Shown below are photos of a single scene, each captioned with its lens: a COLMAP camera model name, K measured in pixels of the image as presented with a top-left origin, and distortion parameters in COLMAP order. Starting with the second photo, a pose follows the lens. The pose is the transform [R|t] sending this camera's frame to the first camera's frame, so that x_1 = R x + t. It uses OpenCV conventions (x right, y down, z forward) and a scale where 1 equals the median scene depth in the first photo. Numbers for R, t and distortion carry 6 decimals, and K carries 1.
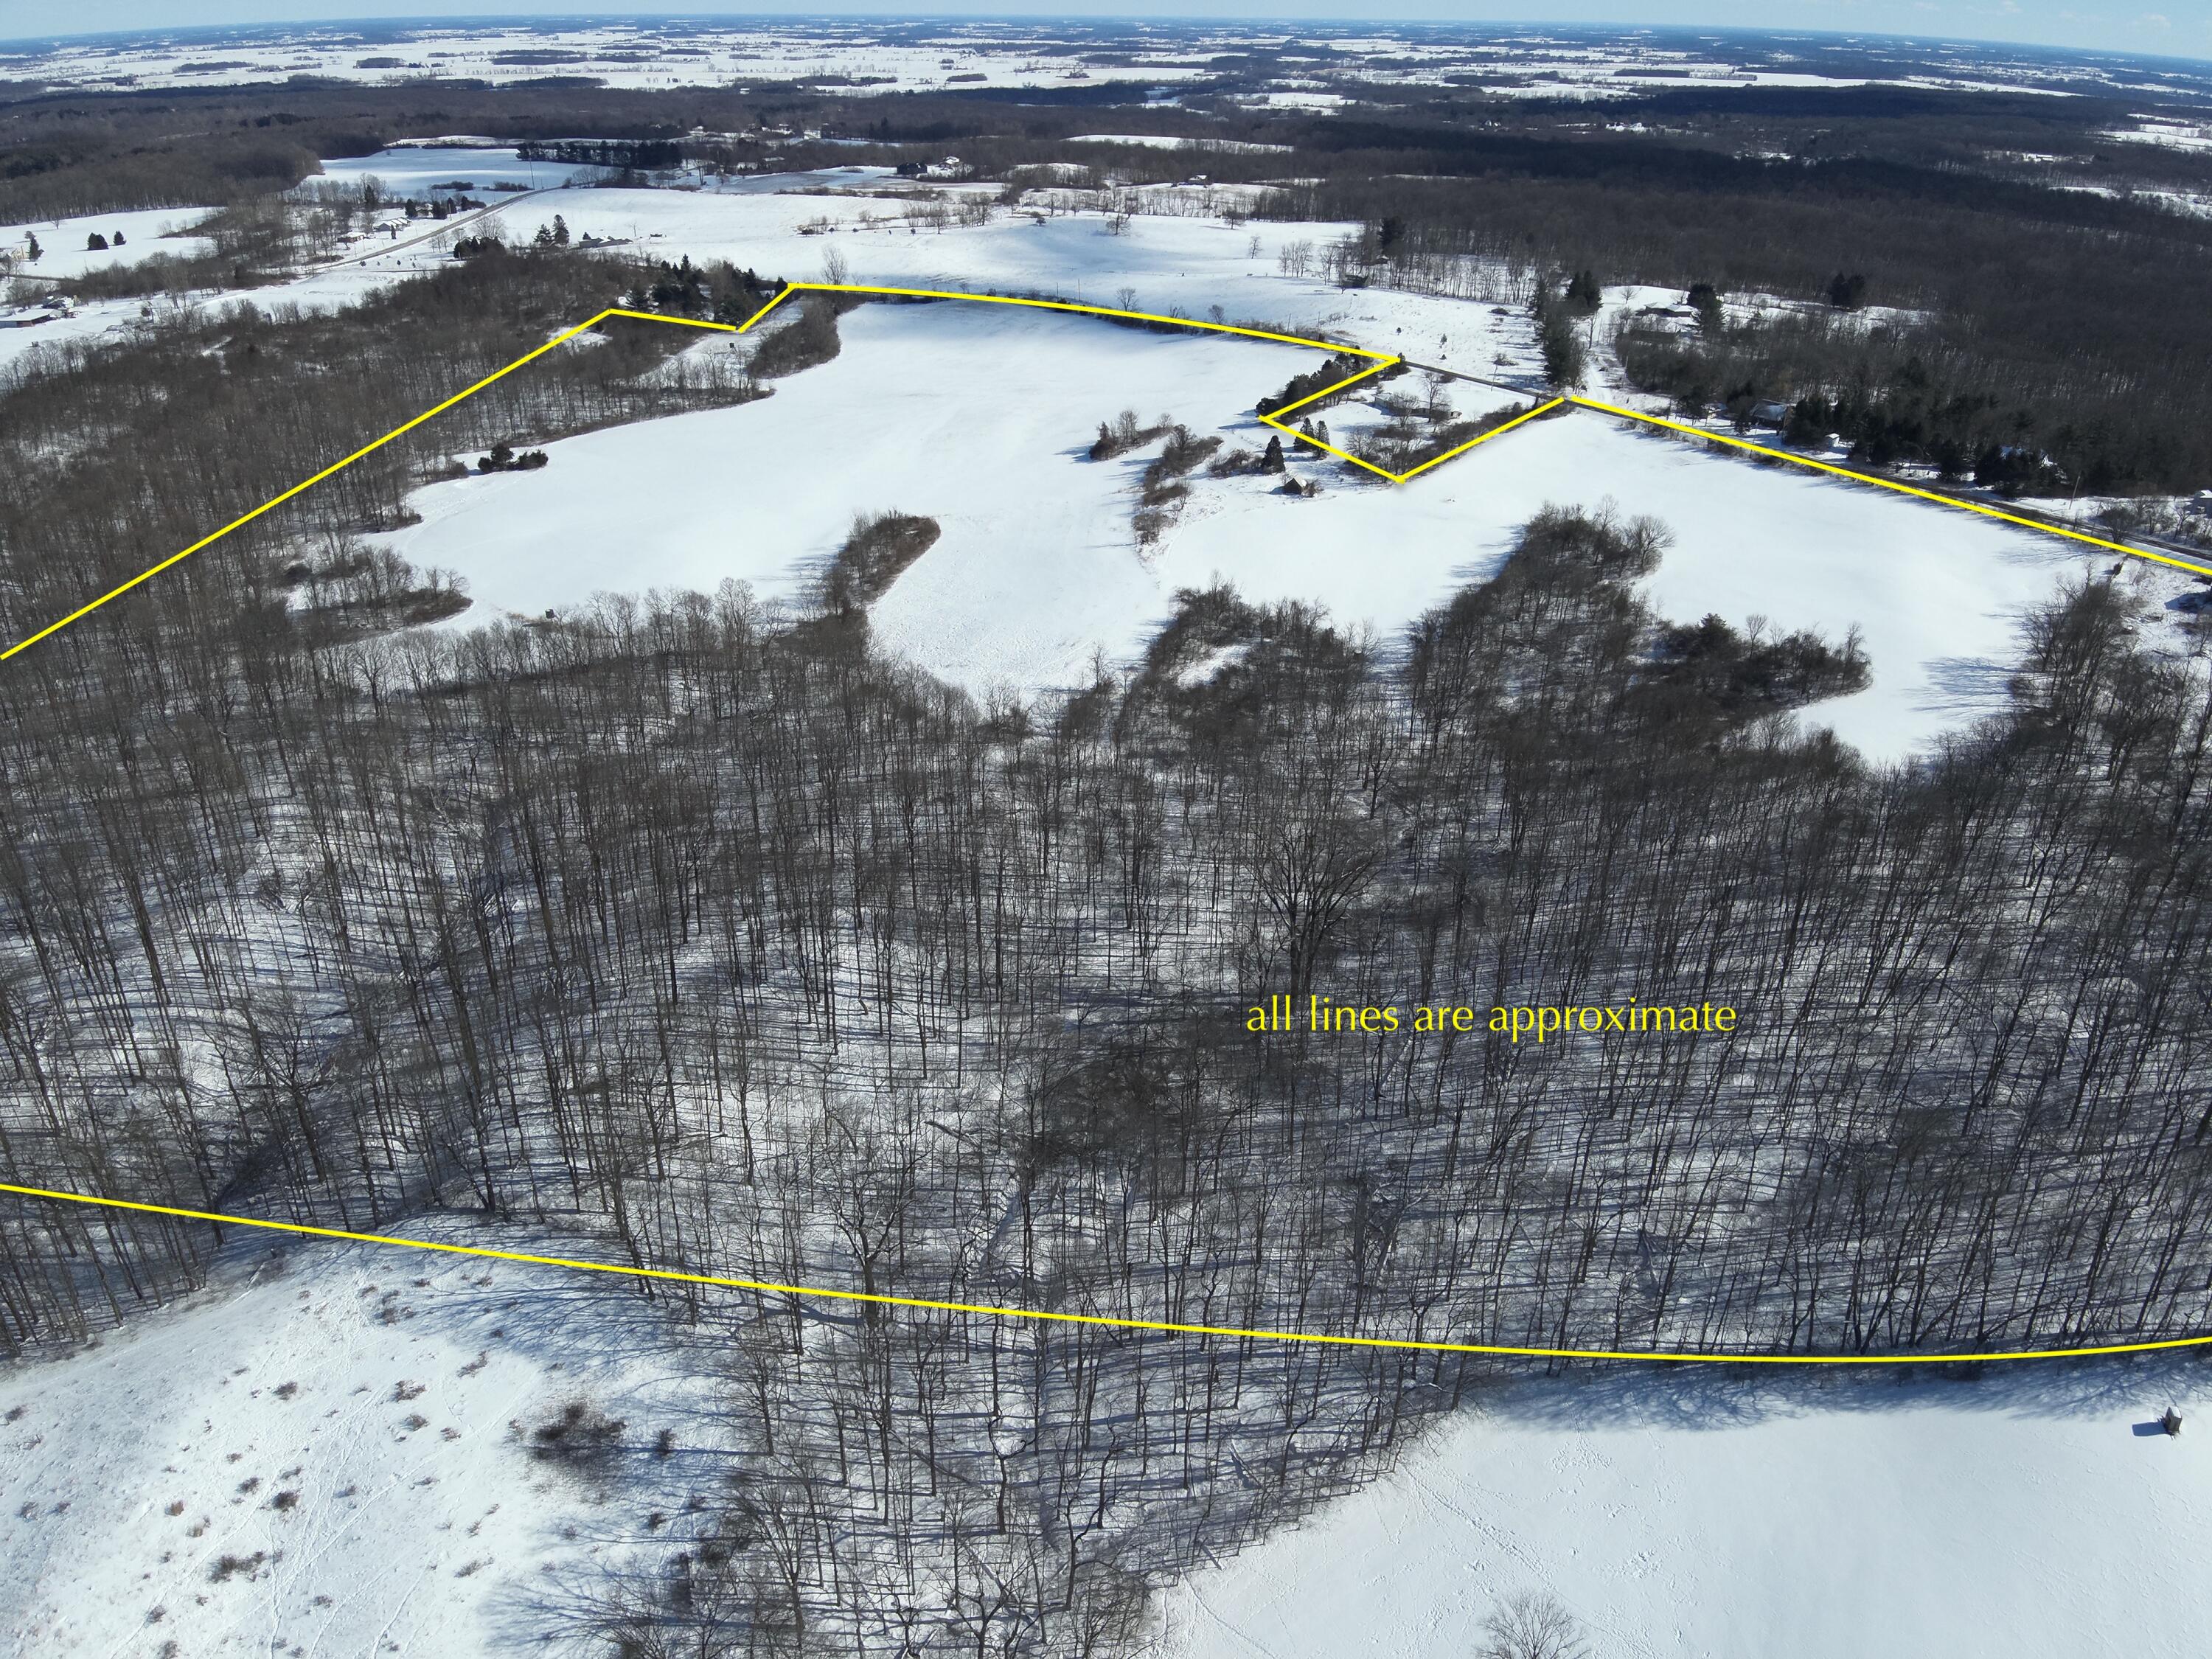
lens RADIAL K [[1658.4, 0, 1121.3], [0, 1658.4, 828.4], [0, 0, 1]] dist [0.125089, -0.252490]
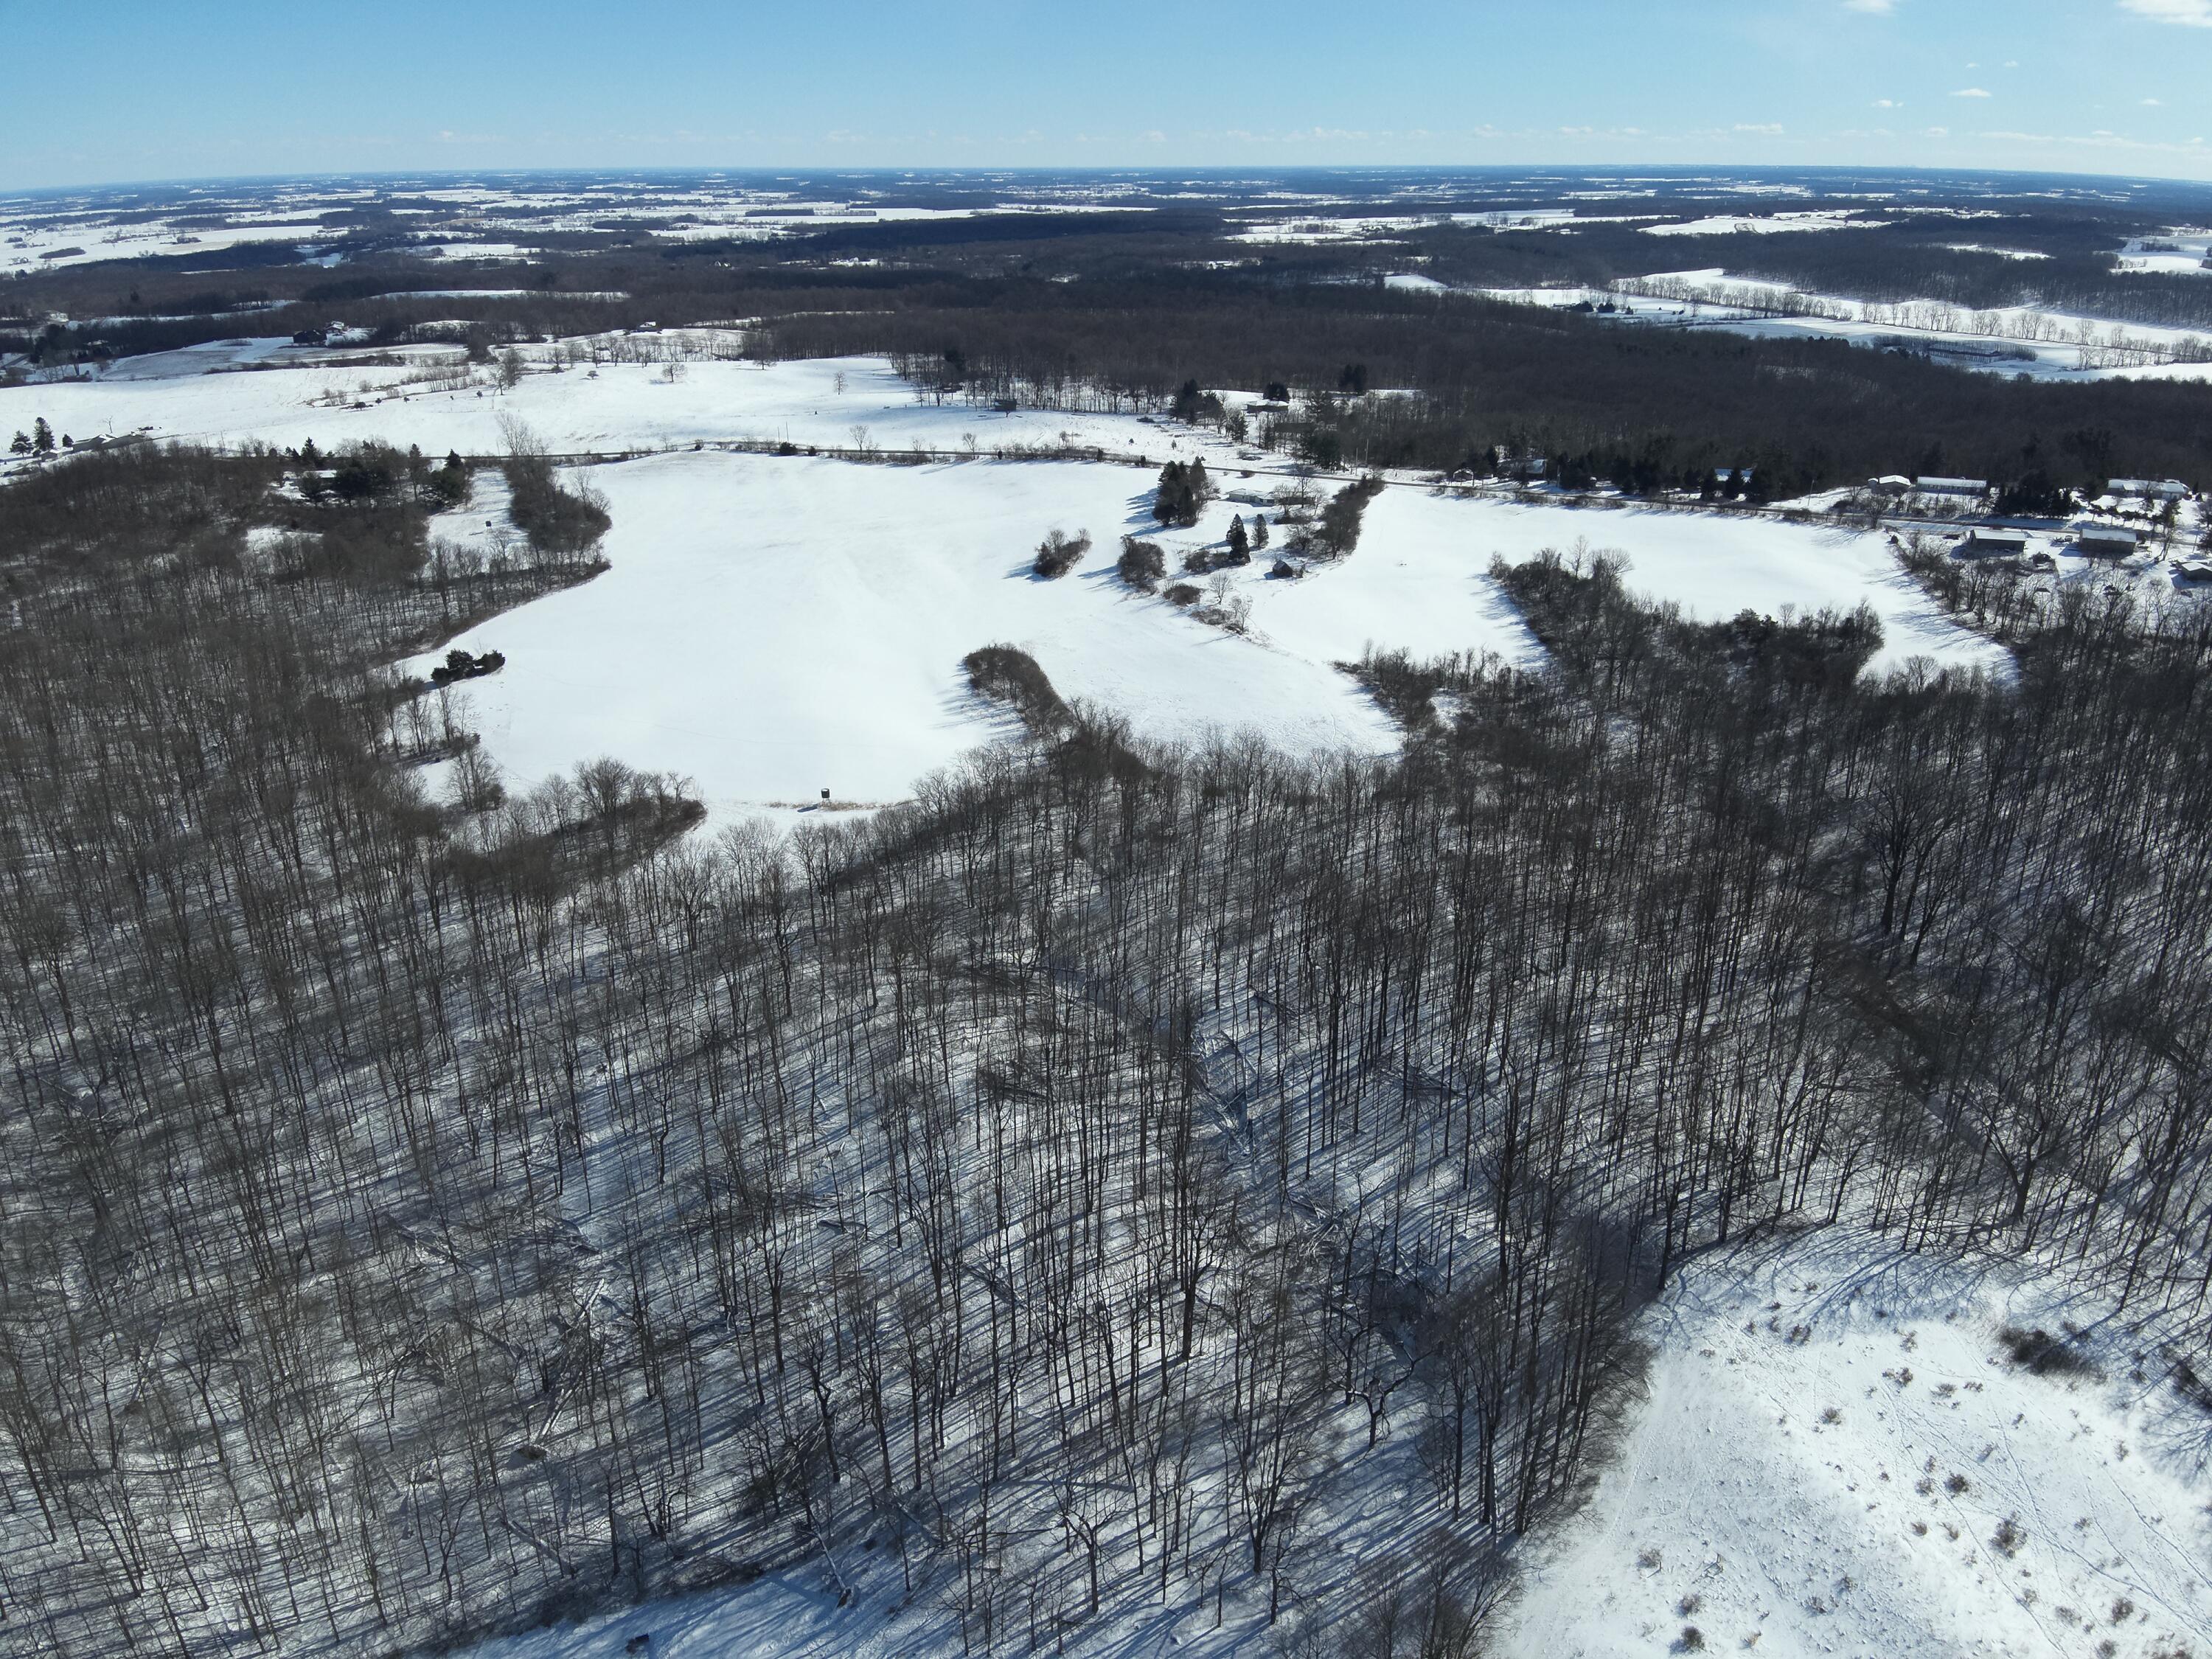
lens RADIAL K [[1658.4, 0, 1121.3], [0, 1658.4, 828.4], [0, 0, 1]] dist [0.125089, -0.252490]
pose [[0.860572, -0.202966, 0.467141, -0.529416], [0.236364, 0.971573, -0.013299, -0.047735], [-0.451163, 0.121860, 0.884083, 0.088746]]
